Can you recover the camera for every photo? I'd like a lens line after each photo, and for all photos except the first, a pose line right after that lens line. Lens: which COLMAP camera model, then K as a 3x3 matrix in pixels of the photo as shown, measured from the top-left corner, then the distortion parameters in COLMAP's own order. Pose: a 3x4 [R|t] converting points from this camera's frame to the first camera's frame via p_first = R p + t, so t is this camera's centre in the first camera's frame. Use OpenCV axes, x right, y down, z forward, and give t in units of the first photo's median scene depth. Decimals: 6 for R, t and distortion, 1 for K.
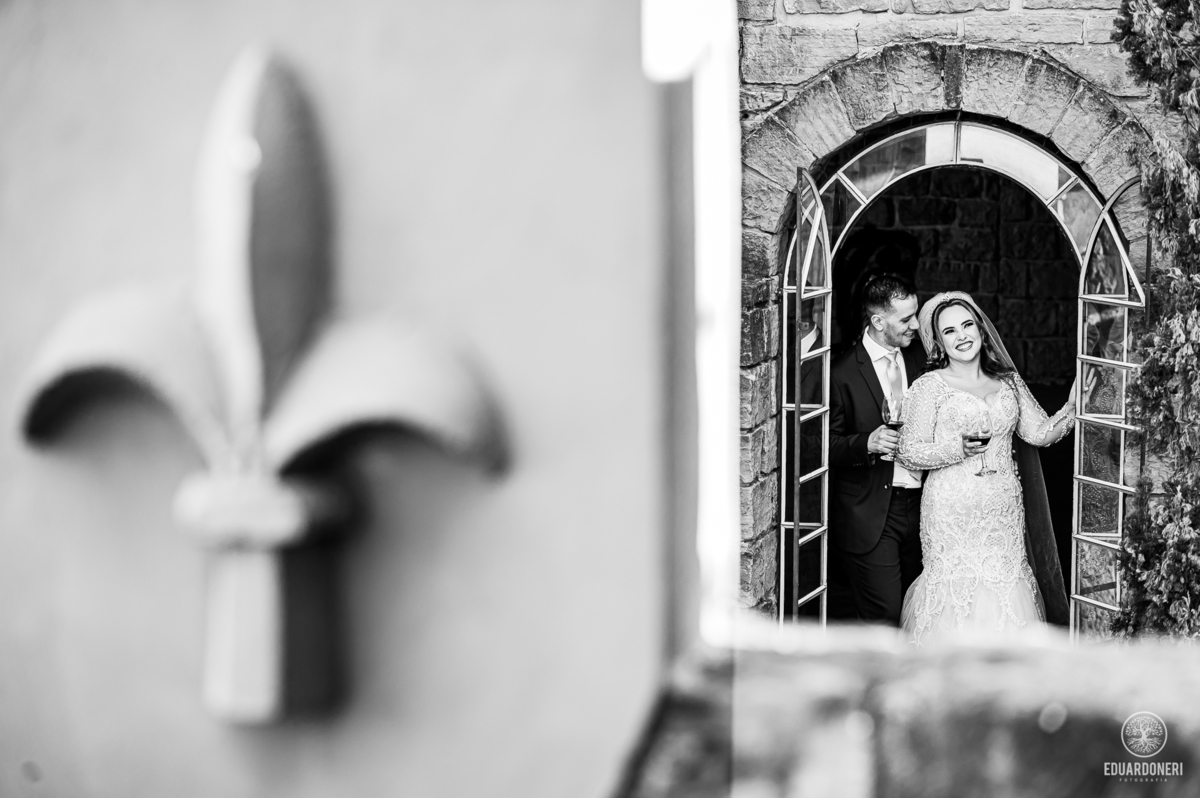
lens RADIAL K [[3442.5, 0, 592.6], [0, 3442.5, 402.0], [0, 0, 1]] dist [-0.052478, 0.000000]
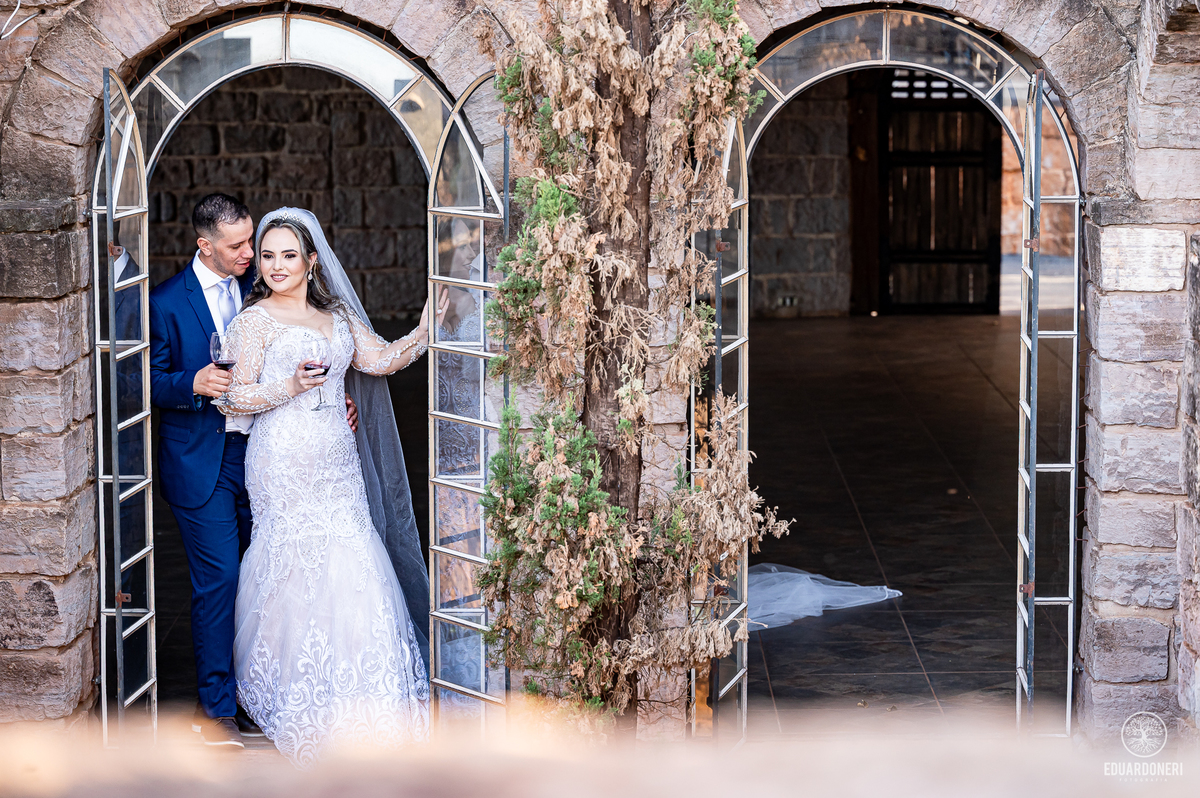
lens RADIAL K [[3442.5, 0, 598.6], [0, 3442.5, 400.9], [0, 0, 1]] dist [-0.052478, 0.000000]
pose [[0.980680, -0.032798, 0.192850, 0.011663], [0.029707, 0.999380, 0.018896, 0.003124], [-0.193350, -0.012802, 0.981046, 0.119180]]
